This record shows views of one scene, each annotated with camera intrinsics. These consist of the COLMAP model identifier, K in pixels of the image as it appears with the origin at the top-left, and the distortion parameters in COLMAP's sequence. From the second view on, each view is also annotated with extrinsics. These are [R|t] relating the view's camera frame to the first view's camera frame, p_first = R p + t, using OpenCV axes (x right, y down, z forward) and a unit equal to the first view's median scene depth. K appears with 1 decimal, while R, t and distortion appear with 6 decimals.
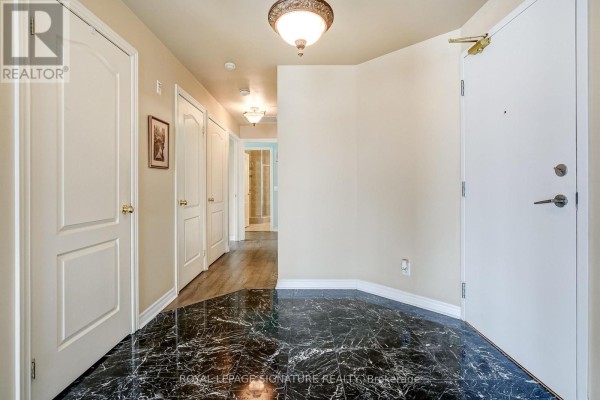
lens RADIAL K [[288.5, 0, 297.6], [0, 288.5, 190.1], [0, 0, 1]] dist [-0.041925, 0.027302]
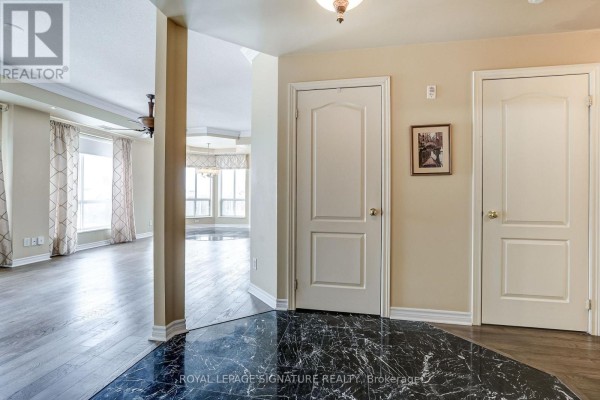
lens RADIAL K [[293.5, 0, 298.6], [0, 293.5, 191.5], [0, 0, 1]] dist [0.011667, -0.000048]
pose [[-0.199121, -0.005835, -0.979958, 0.585581], [-0.011131, 0.999931, -0.003693, -0.010529], [0.979912, 0.010172, -0.199172, 0.750625]]
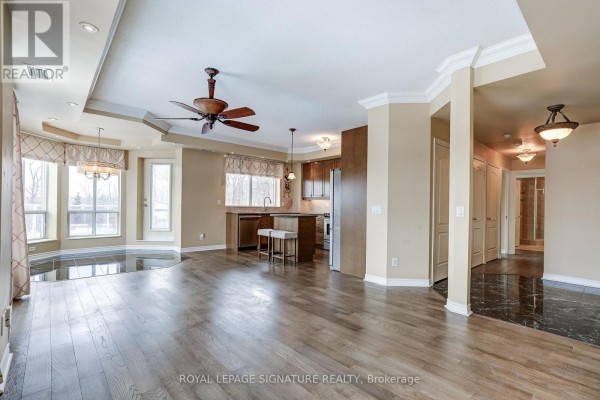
lens RADIAL K [[288.2, 0, 302.3], [0, 288.2, 206.2], [0, 0, 1]] dist [-0.025633, 0.023590]
pose [[0.685230, 0.013771, -0.728196, 0.186782], [-0.025843, 0.999651, -0.005414, 0.002371], [0.727868, 0.022529, 0.685347, -1.155711]]
